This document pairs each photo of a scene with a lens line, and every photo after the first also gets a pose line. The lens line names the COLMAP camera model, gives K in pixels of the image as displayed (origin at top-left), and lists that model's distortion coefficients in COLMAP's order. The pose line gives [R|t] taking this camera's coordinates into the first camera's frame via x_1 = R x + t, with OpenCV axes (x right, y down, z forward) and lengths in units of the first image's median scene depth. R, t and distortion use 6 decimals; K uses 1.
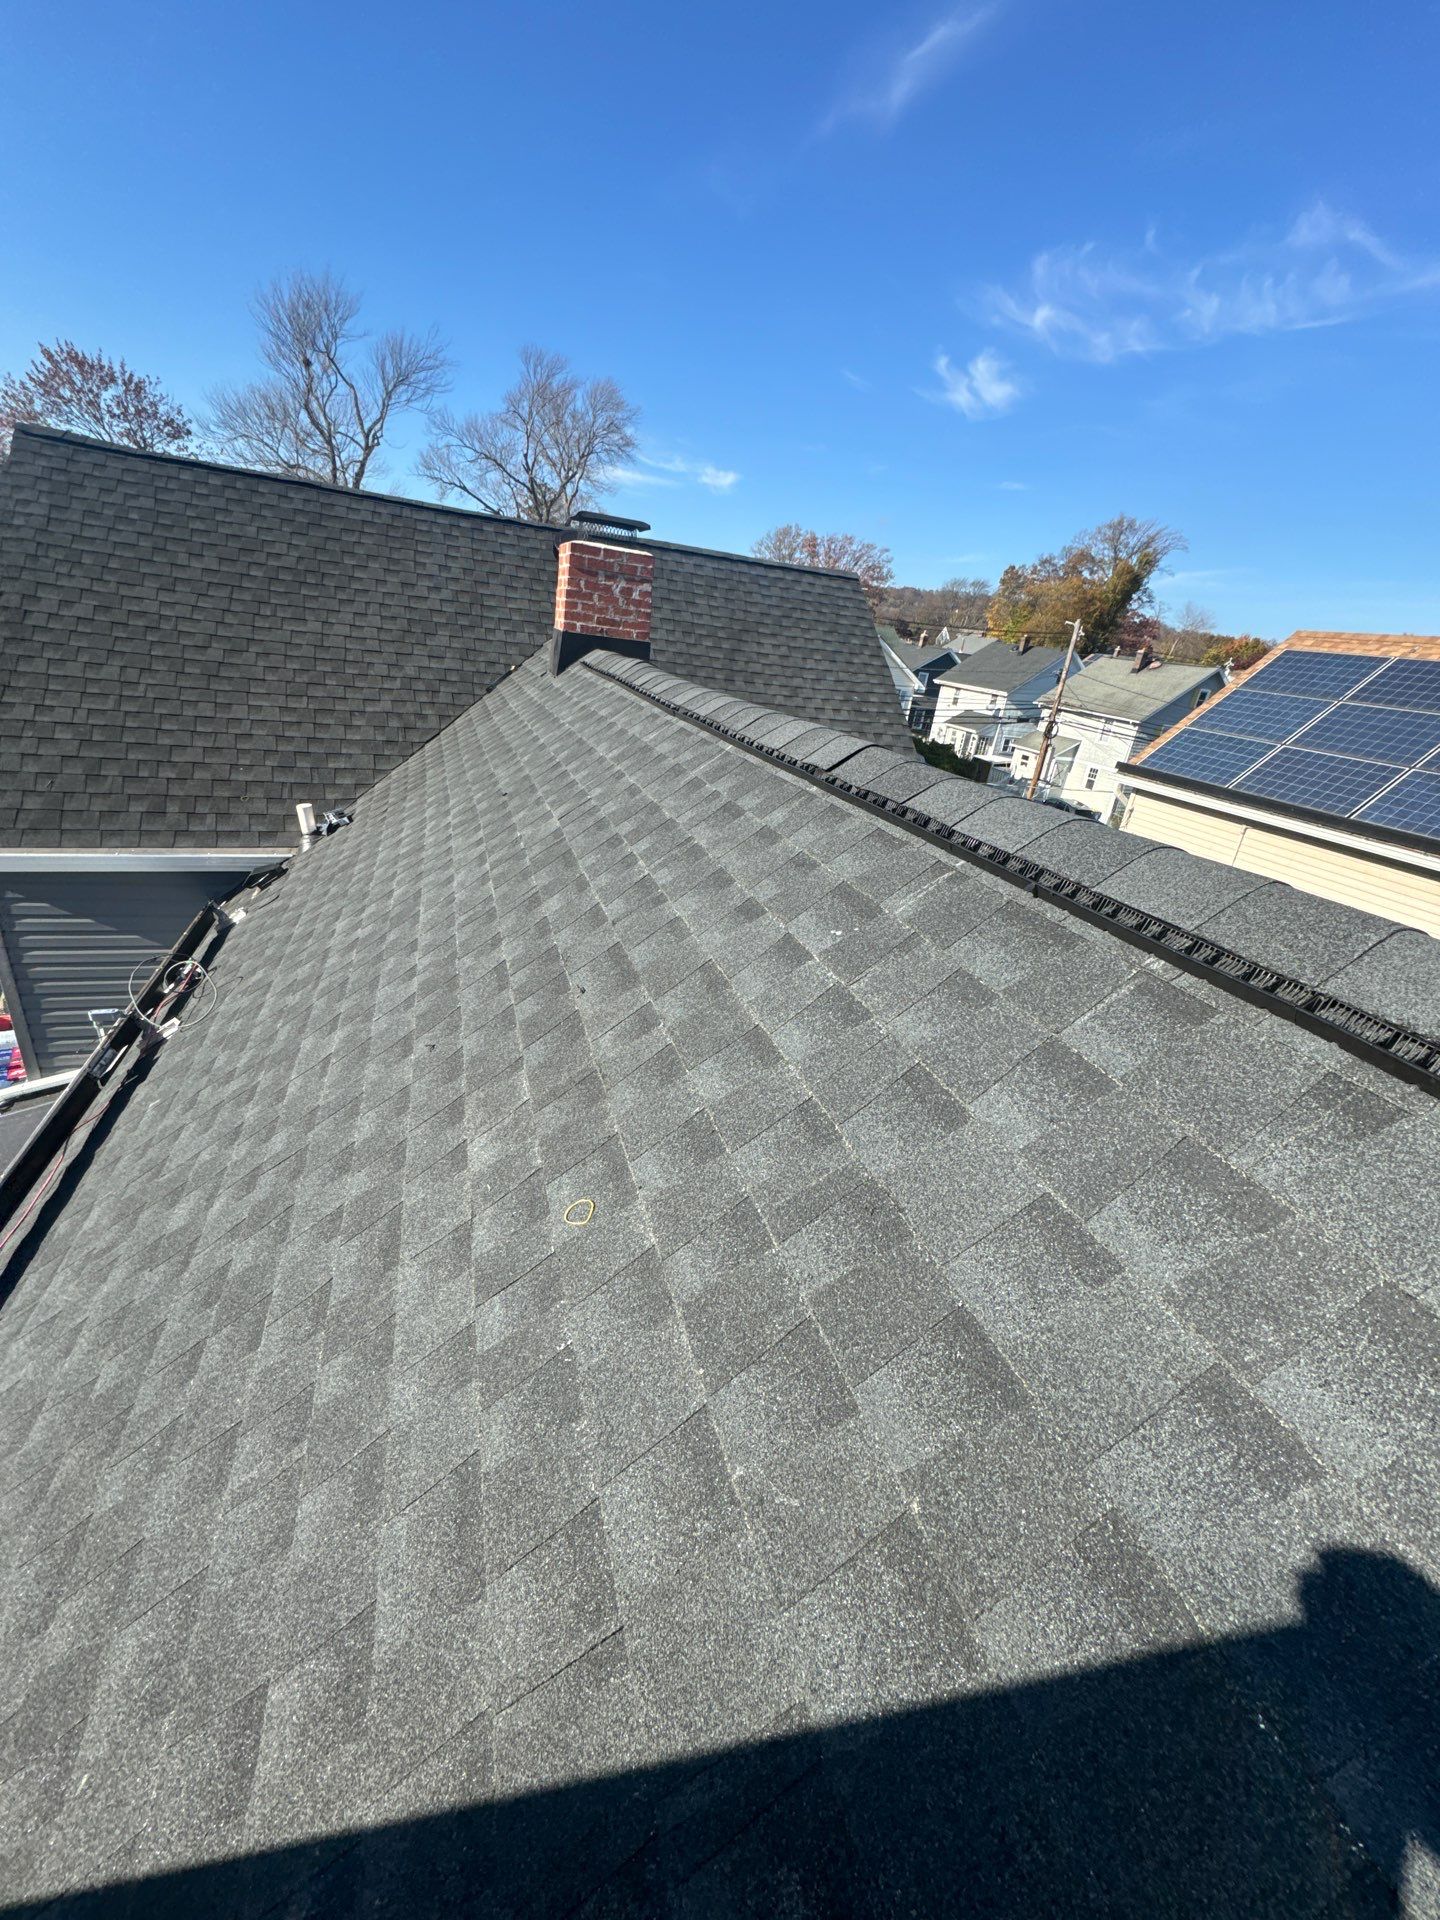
lens RADIAL K [[771.8, 0, 714.7], [0, 771.8, 960.9], [0, 0, 1]] dist [-0.003937, -0.000528]
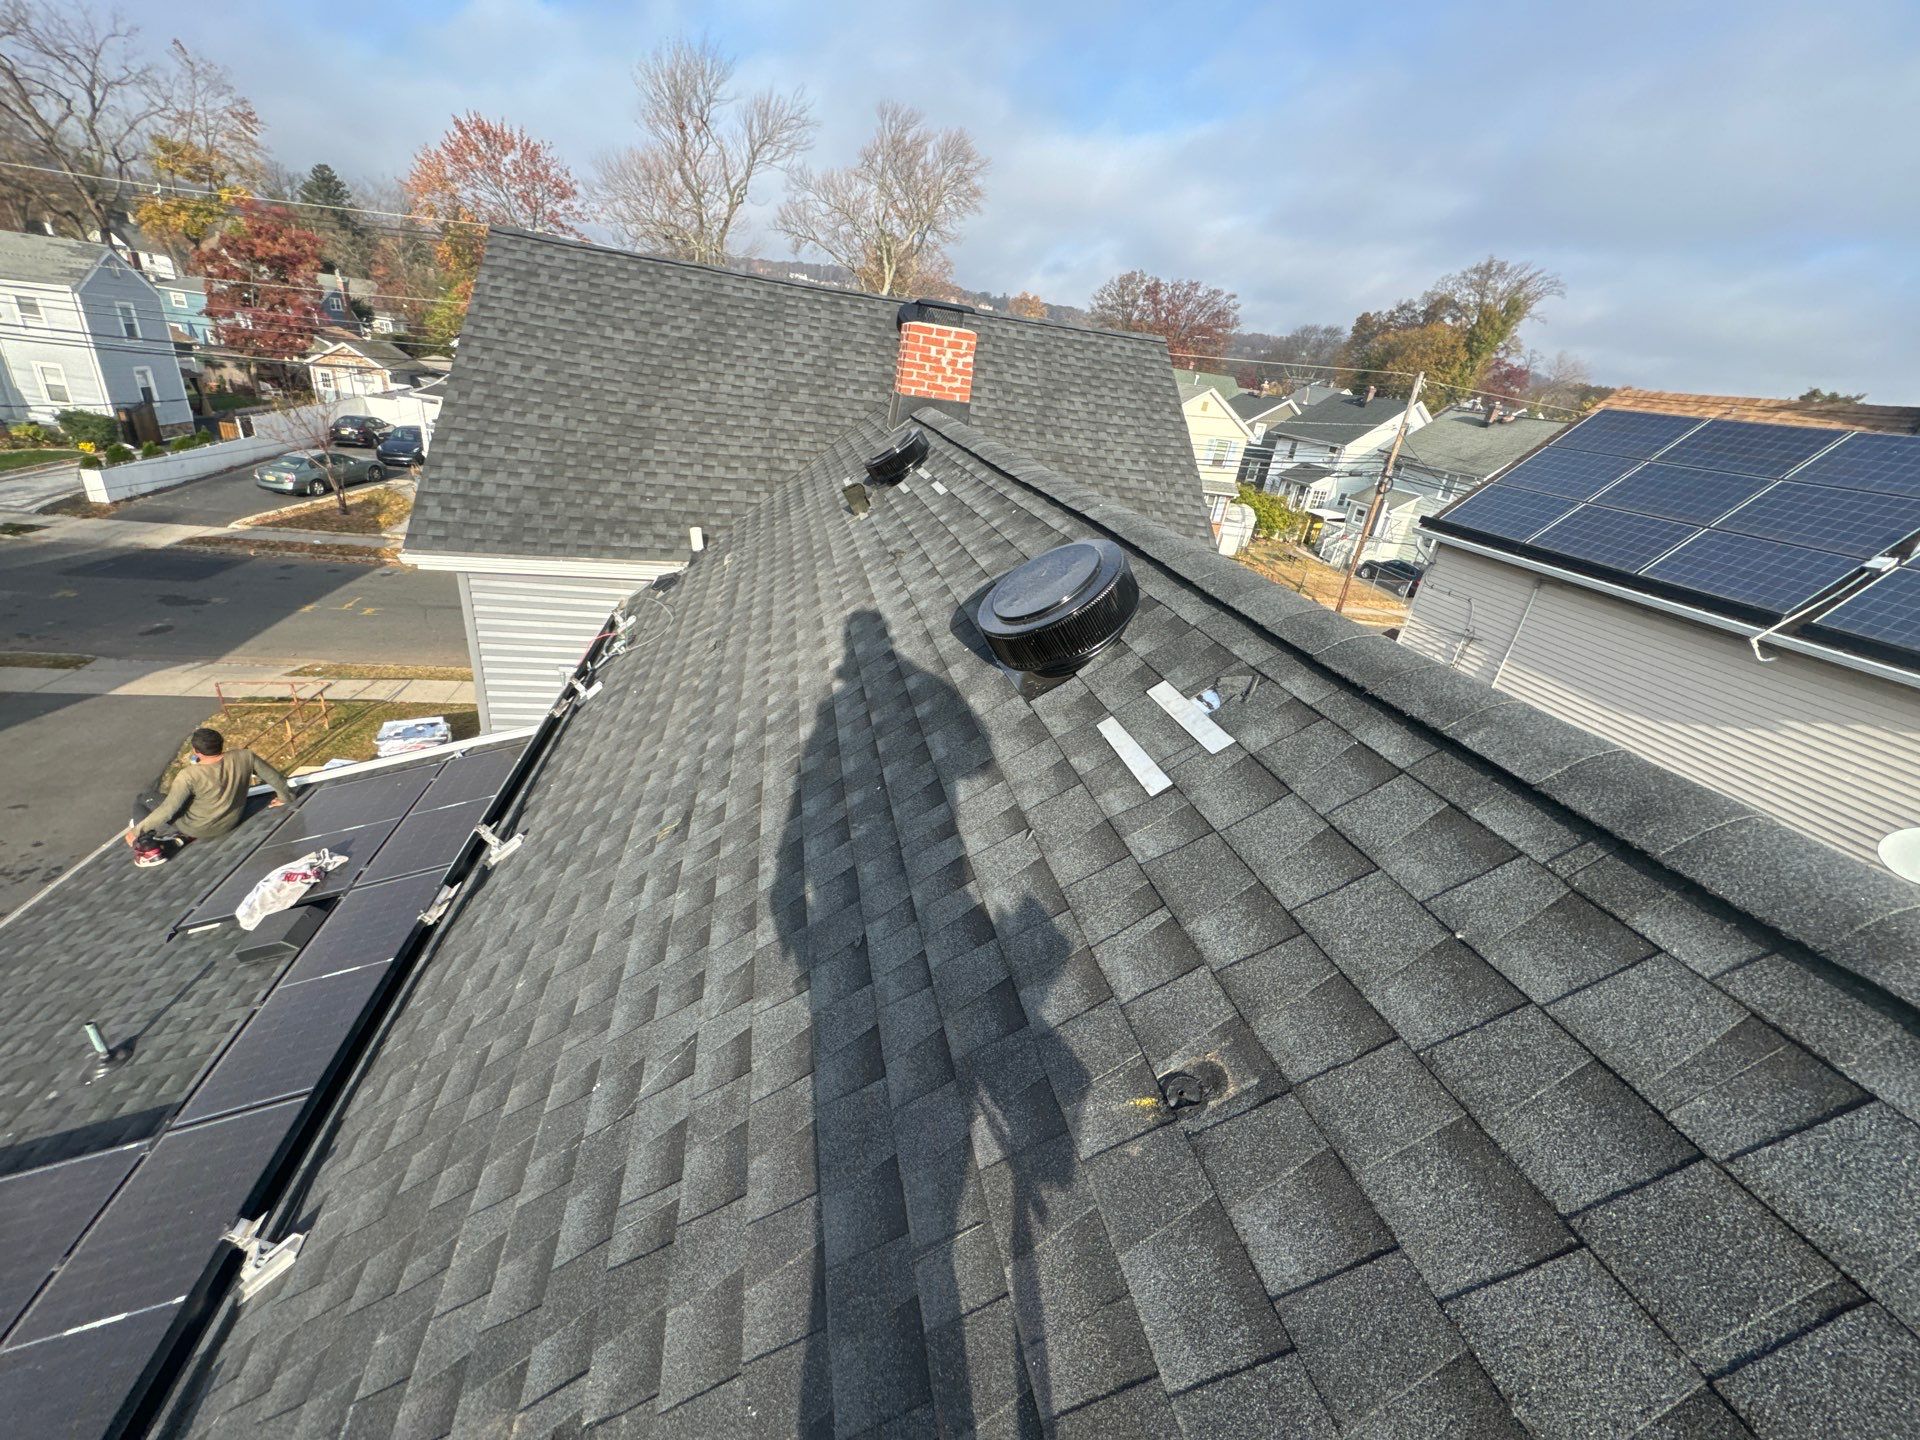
lens RADIAL K [[755.1, 0, 942.3], [0, 755.1, 729.4], [0, 0, 1]] dist [-0.002999, -0.000408]
pose [[0.991256, 0.059345, -0.117857, 0.006474], [-0.055625, 0.997852, 0.034615, 0.009565], [0.119658, -0.027756, 0.992427, -0.030793]]
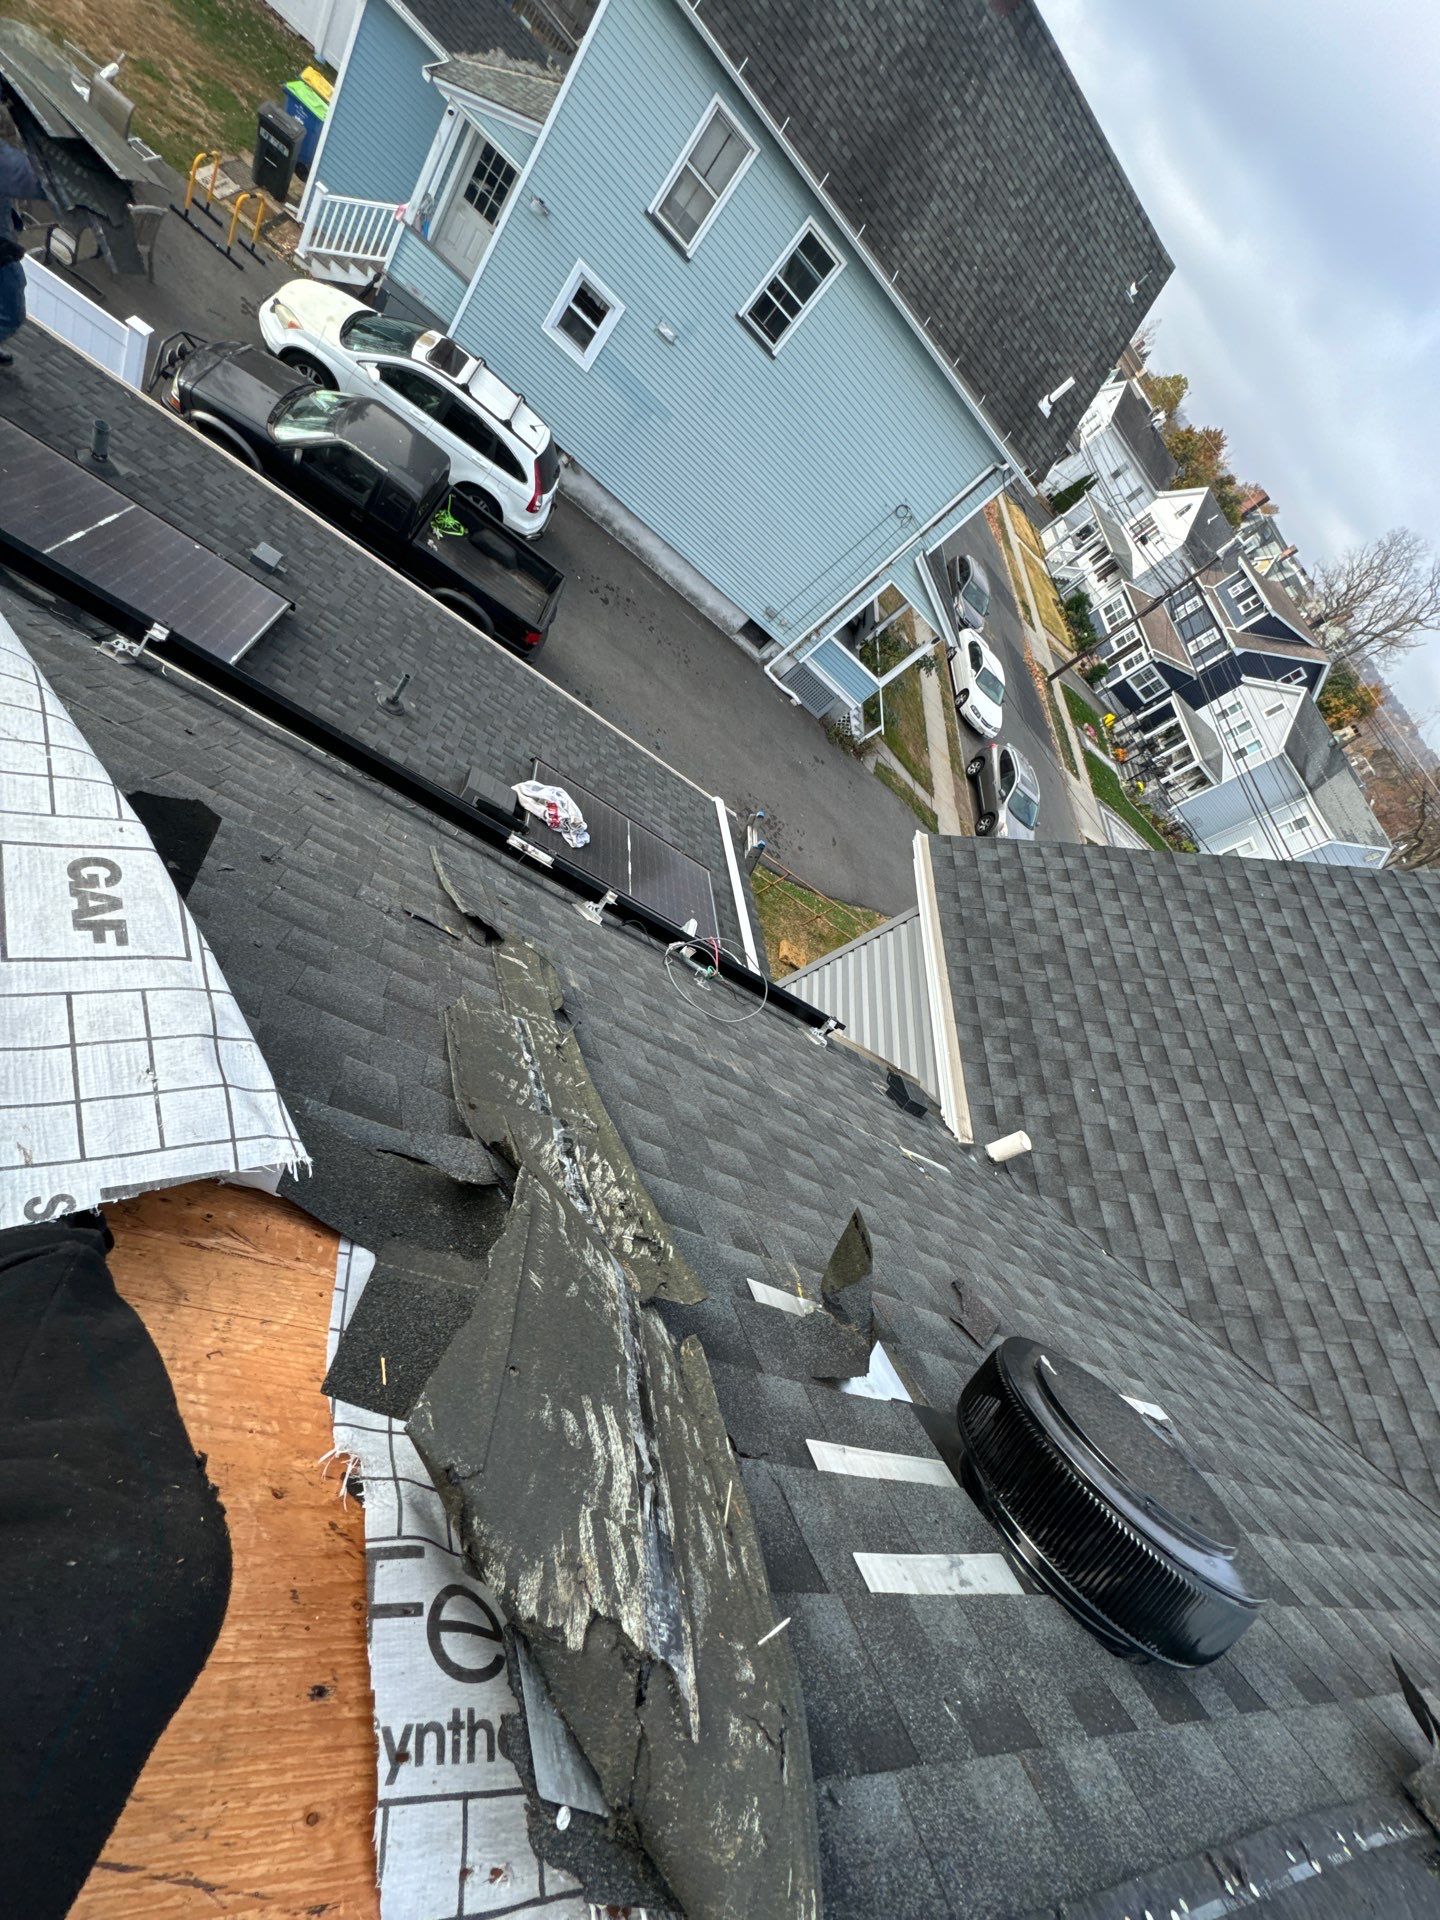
lens RADIAL K [[754.5, 0, 717.2], [0, 754.5, 964.8], [0, 0, 1]] dist [-0.001092, -0.000454]
pose [[-0.236782, 0.578637, -0.780457, -0.003918], [-0.901444, 0.168792, 0.398632, -0.034651], [0.362398, 0.797928, 0.481642, 0.061768]]
